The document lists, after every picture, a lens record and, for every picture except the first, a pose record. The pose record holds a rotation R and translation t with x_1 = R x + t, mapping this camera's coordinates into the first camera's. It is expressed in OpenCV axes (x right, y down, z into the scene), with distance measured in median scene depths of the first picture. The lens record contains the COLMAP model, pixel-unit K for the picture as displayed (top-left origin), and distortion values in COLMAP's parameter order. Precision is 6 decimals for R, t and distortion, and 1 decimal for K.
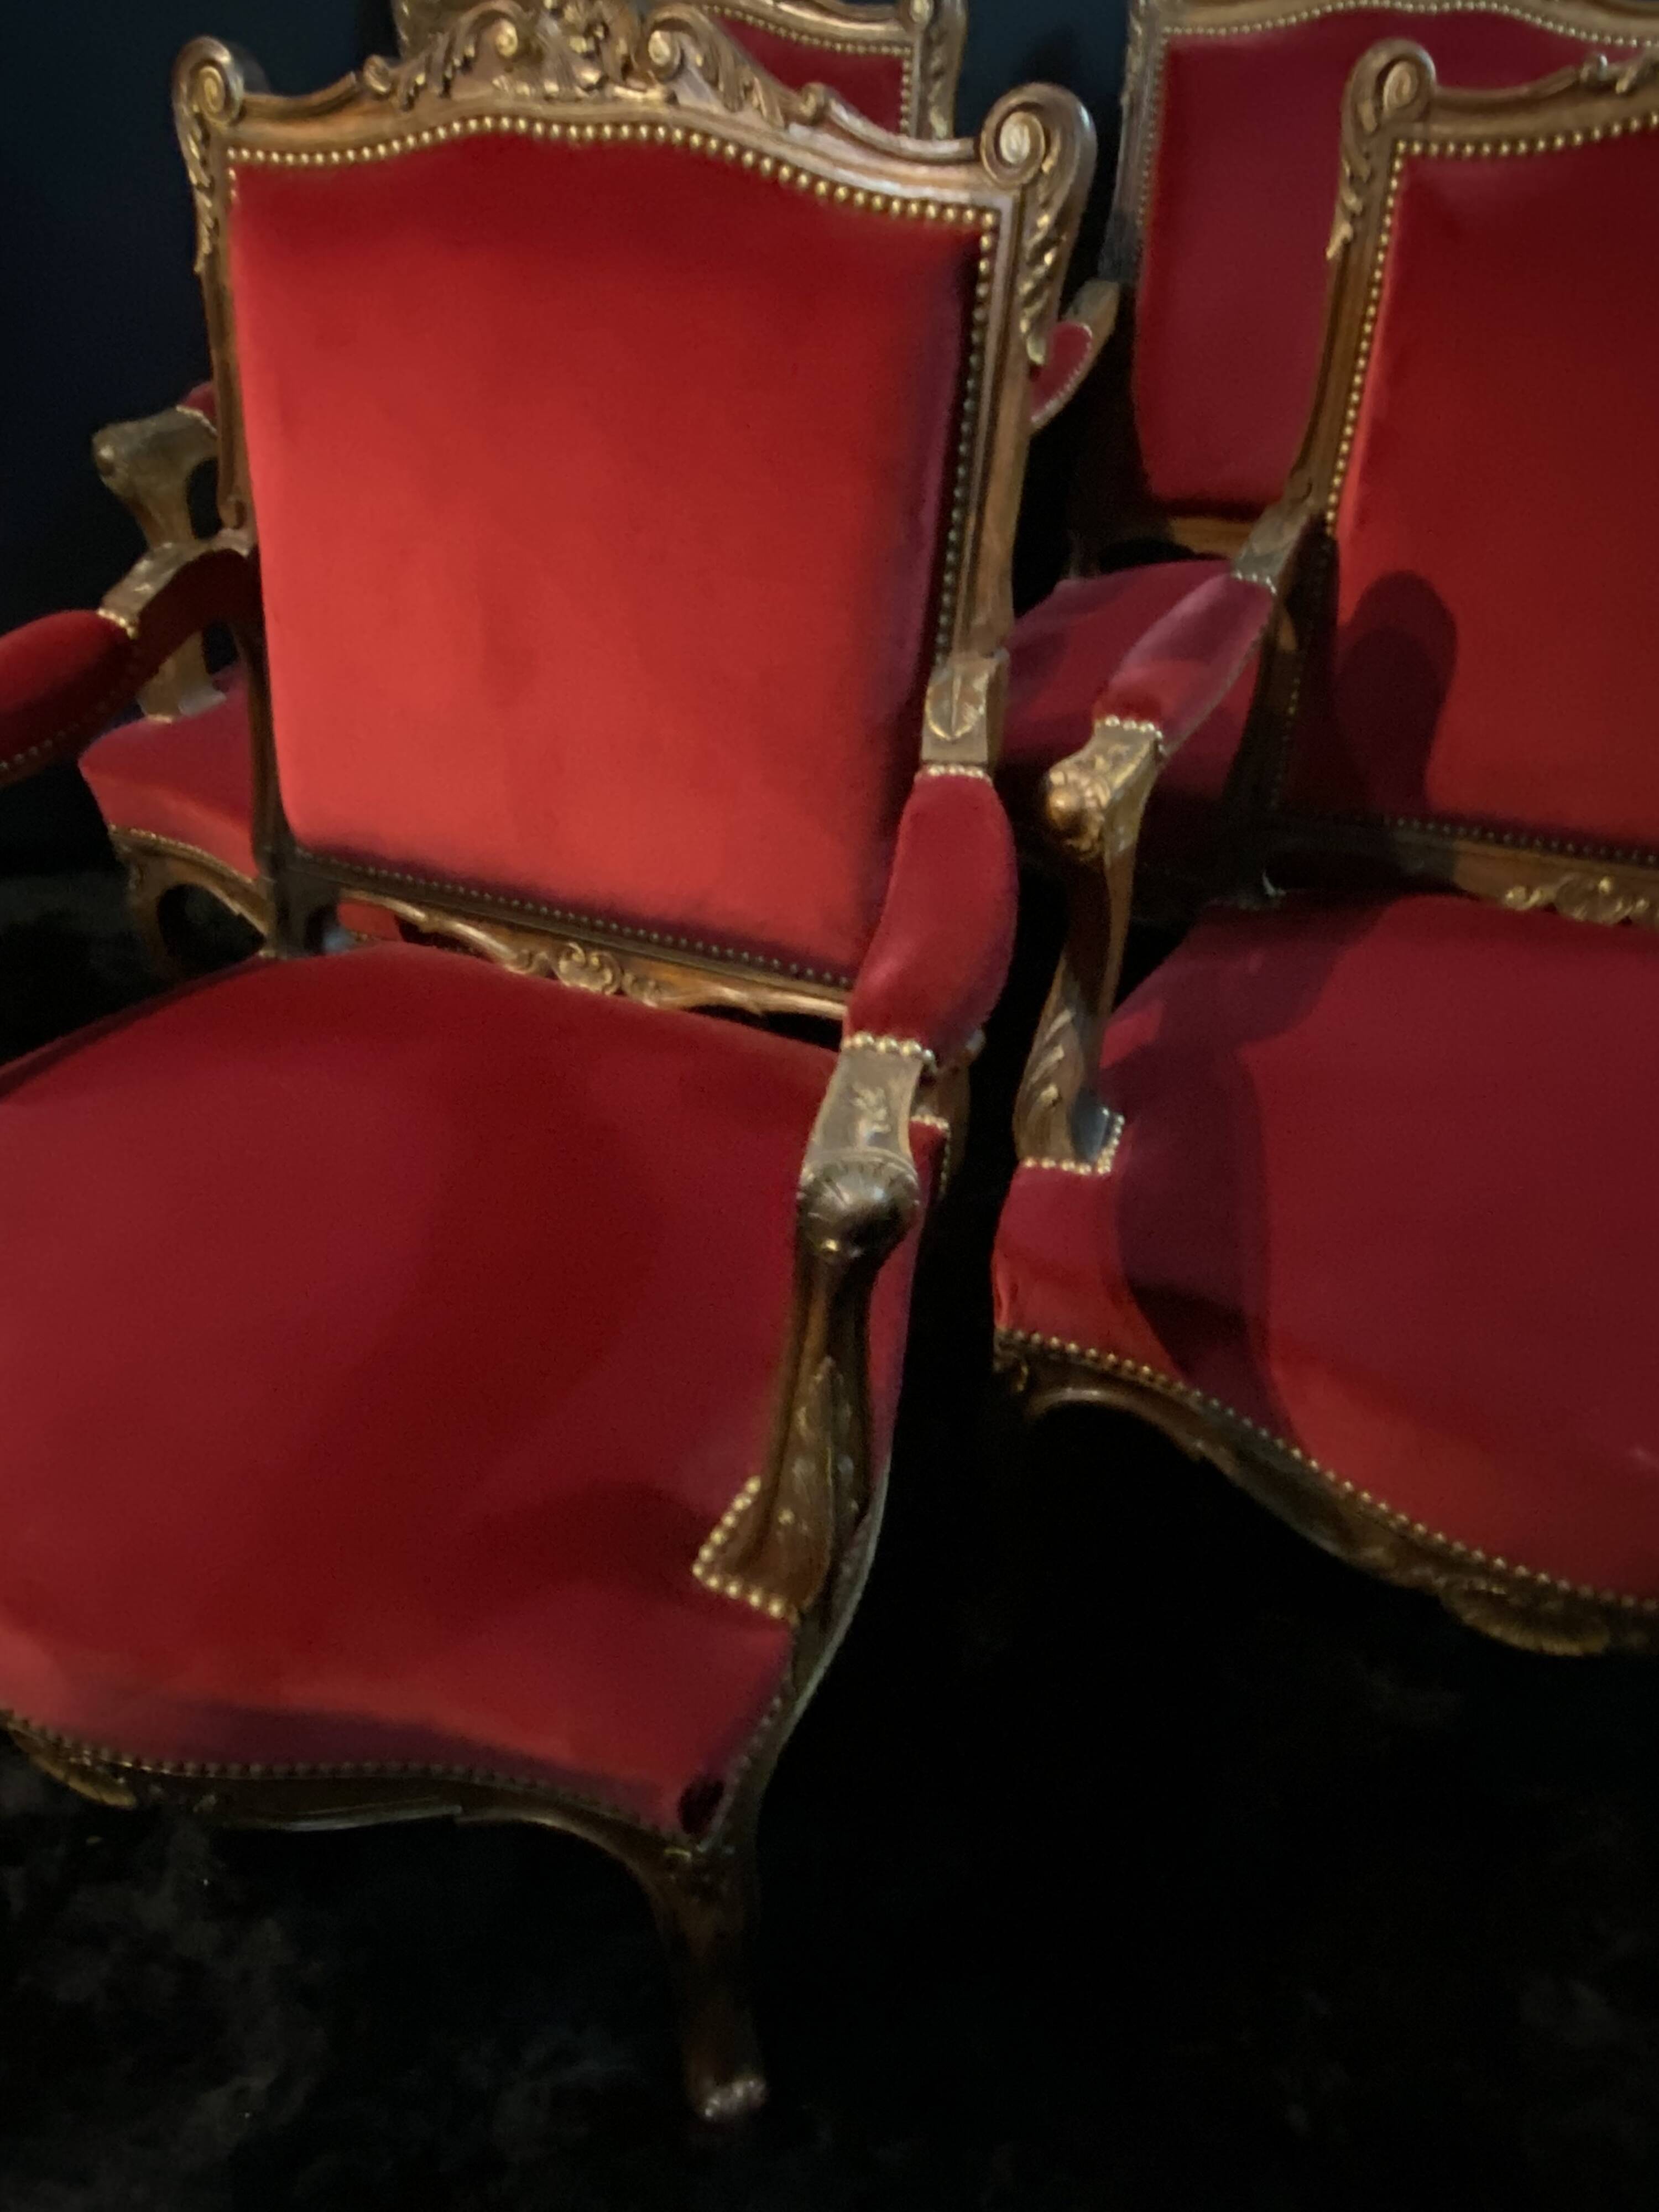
lens RADIAL K [[1626.1, 0, 829.5], [0, 1626.1, 1106.0], [0, 0, 1]] dist [0.080233, -0.110658]
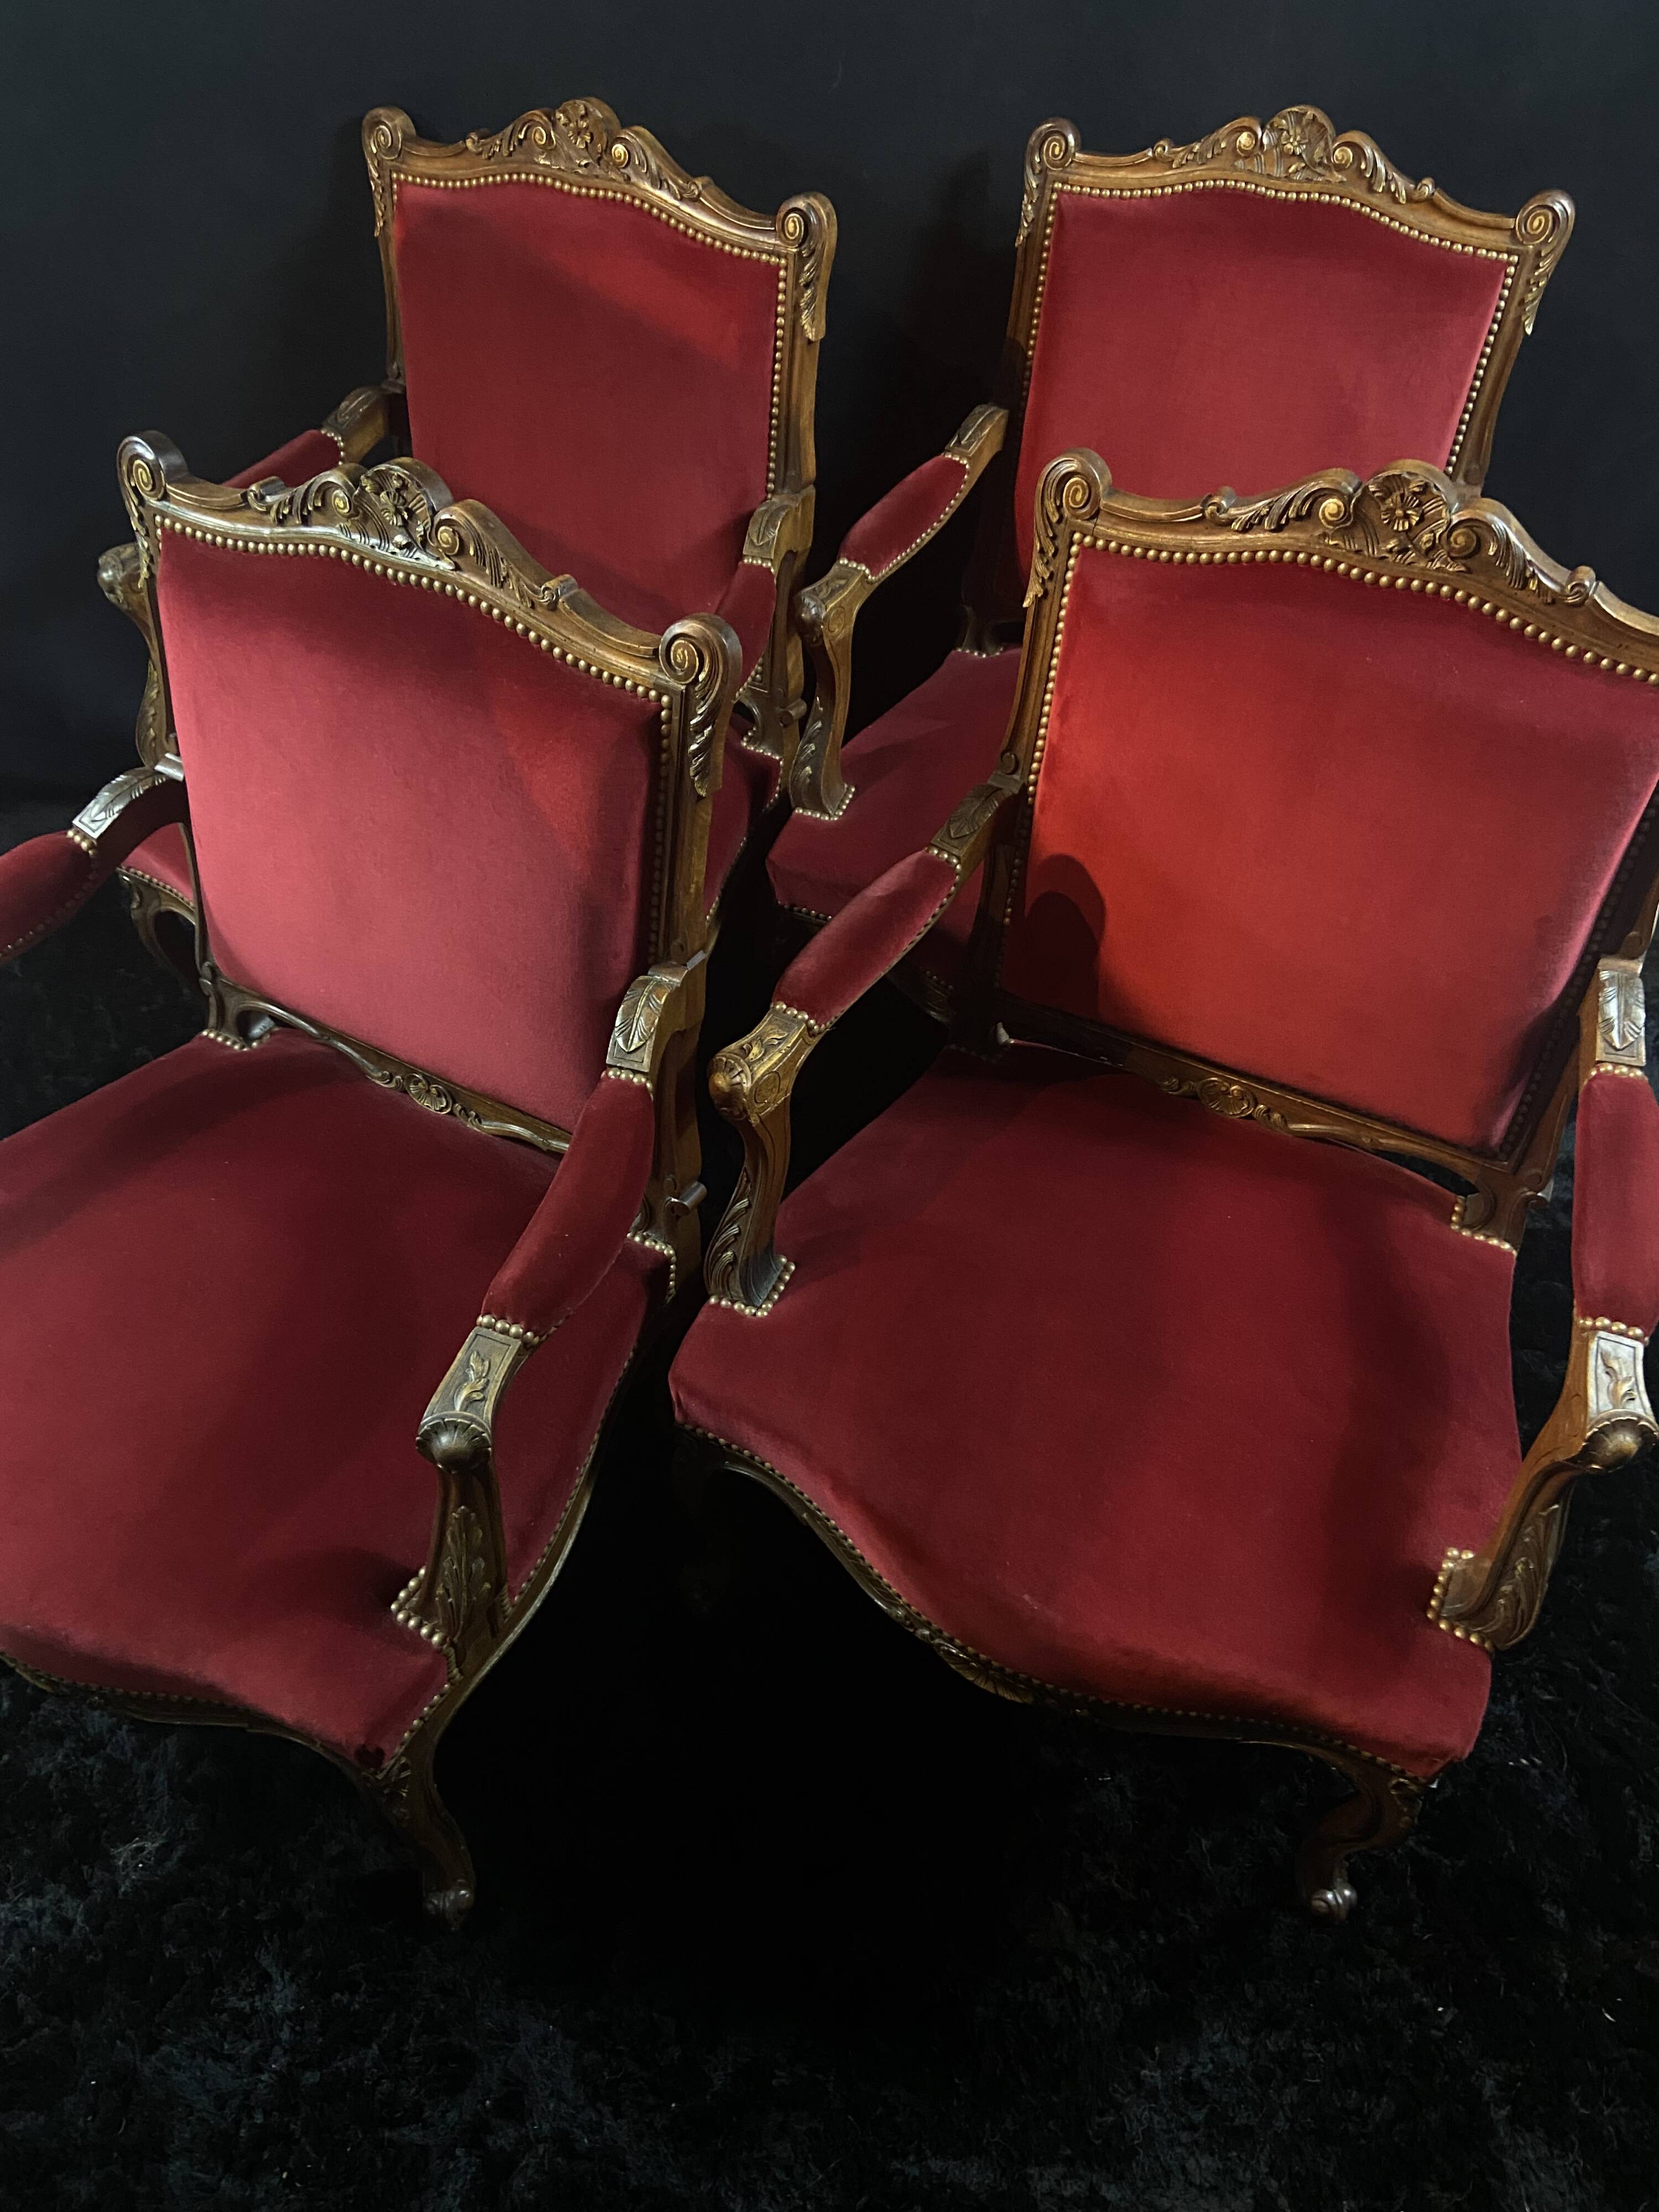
lens RADIAL K [[1800.5, 0, 833.0], [0, 1800.5, 1050.4], [0, 0, 1]] dist [0.126277, -0.165422]
pose [[0.990844, 0.096325, -0.094599, 0.370143], [-0.079369, 0.982412, 0.169016, -0.466783], [0.109216, -0.159960, 0.981063, -0.478786]]
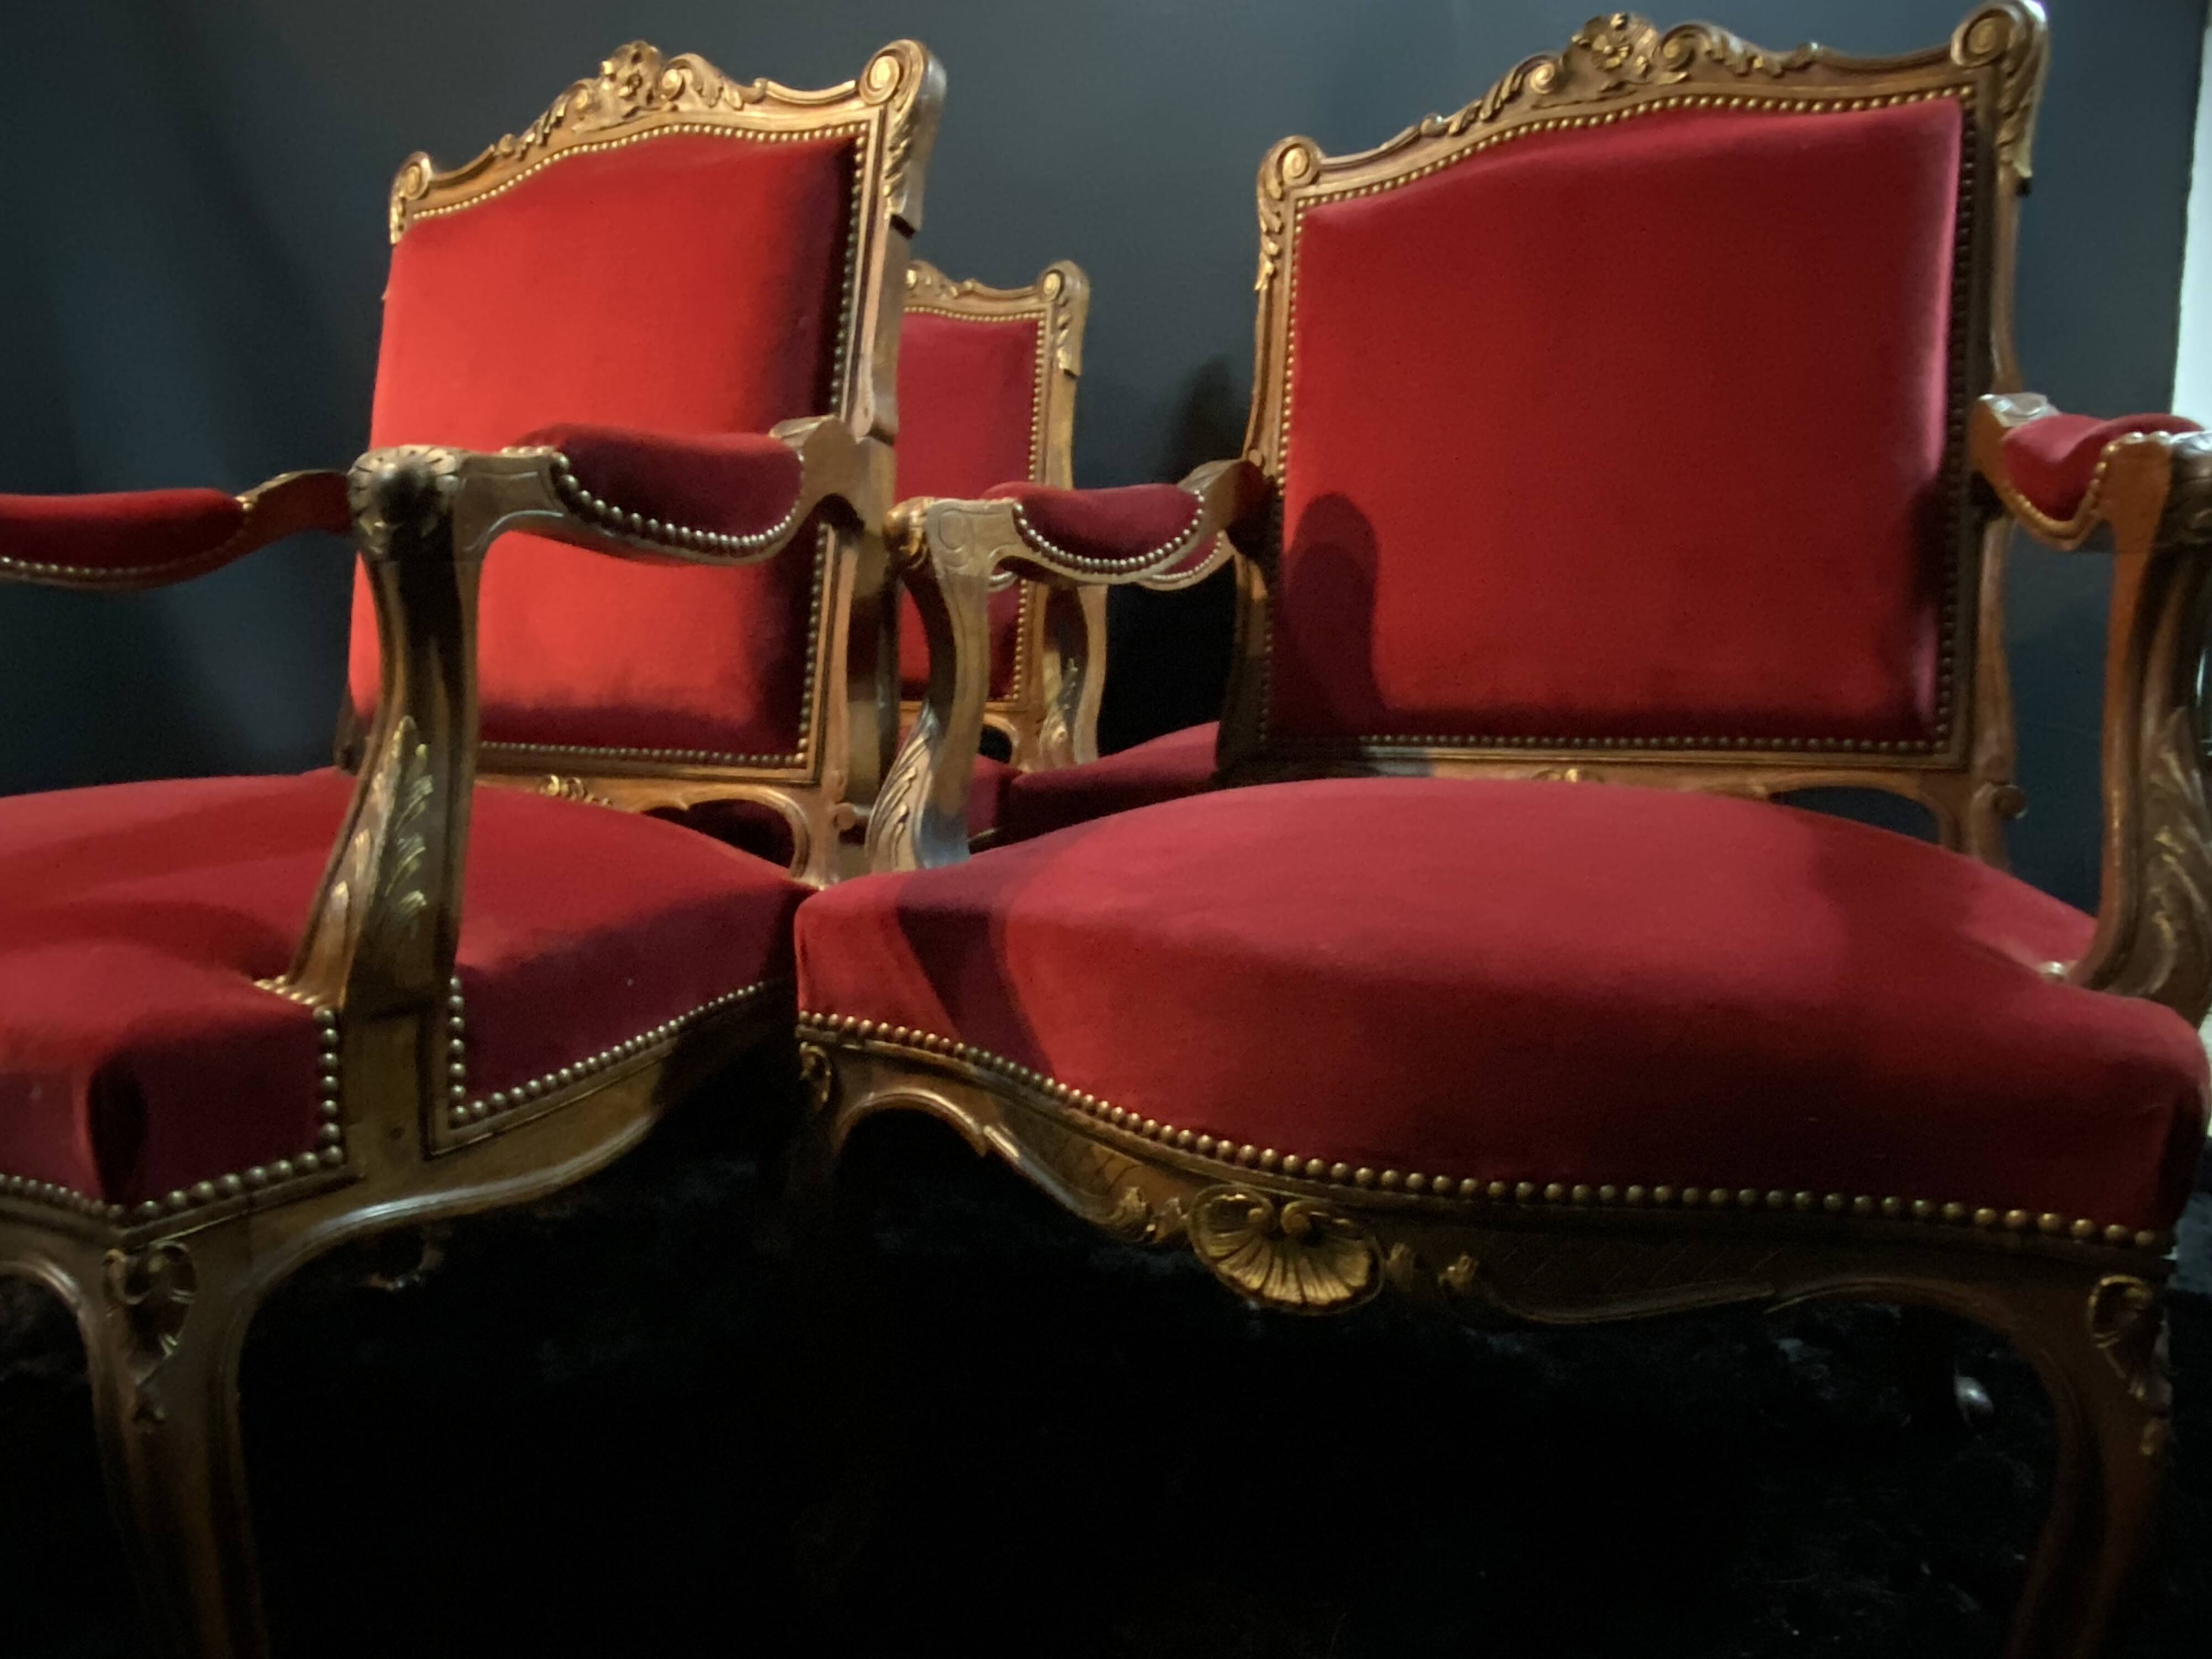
lens RADIAL K [[1658.9, 0, 1087.0], [0, 1658.9, 823.3], [0, 0, 1]] dist [0.126979, -0.162557]
pose [[0.982553, 0.001373, -0.185977, 0.476157], [-0.101519, 0.841817, -0.530129, 0.573932], [0.155831, 0.539761, 0.827270, 0.186443]]
